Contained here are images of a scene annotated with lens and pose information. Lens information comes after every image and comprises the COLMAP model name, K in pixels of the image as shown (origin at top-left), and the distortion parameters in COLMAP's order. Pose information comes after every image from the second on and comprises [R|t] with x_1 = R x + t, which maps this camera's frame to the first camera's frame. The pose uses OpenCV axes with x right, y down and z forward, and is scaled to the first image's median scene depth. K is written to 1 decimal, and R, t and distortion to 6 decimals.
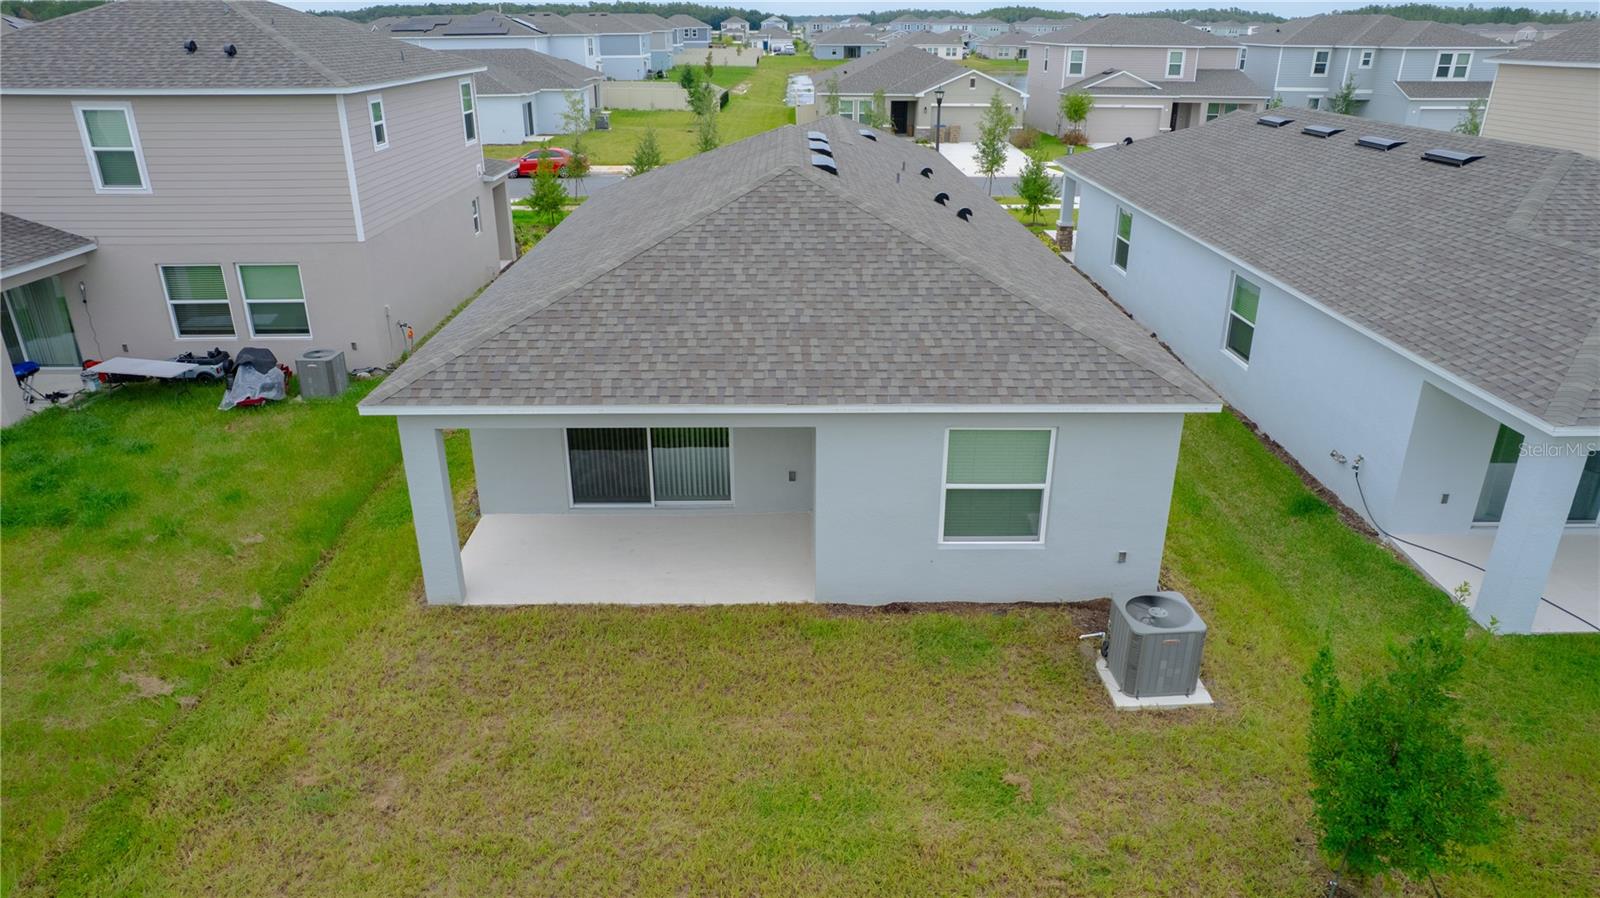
lens RADIAL K [[1023.4, 0, 799.9], [0, 1023.4, 448.7], [0, 0, 1]] dist [-0.050815, 0.024690]
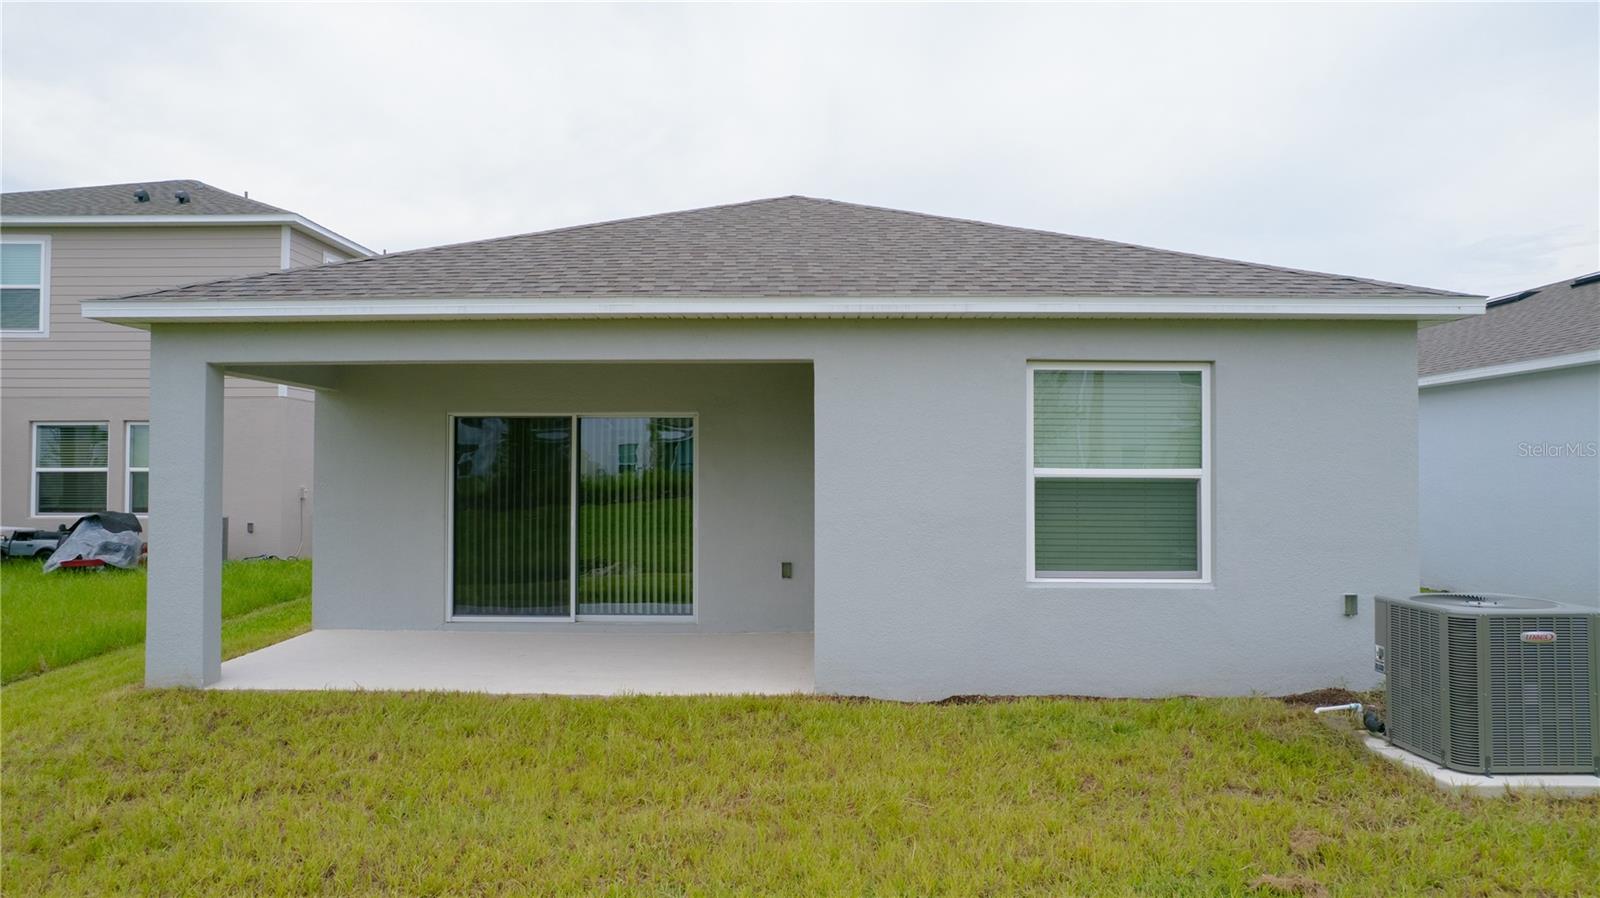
lens RADIAL K [[1023.4, 0, 804.7], [0, 1023.4, 447.0], [0, 0, 1]] dist [-0.050815, 0.024690]
pose [[0.999614, 0.003022, -0.027603, 0.024722], [-0.014207, 0.909763, -0.414886, 0.259758], [0.023859, 0.415118, 0.909455, 0.431845]]
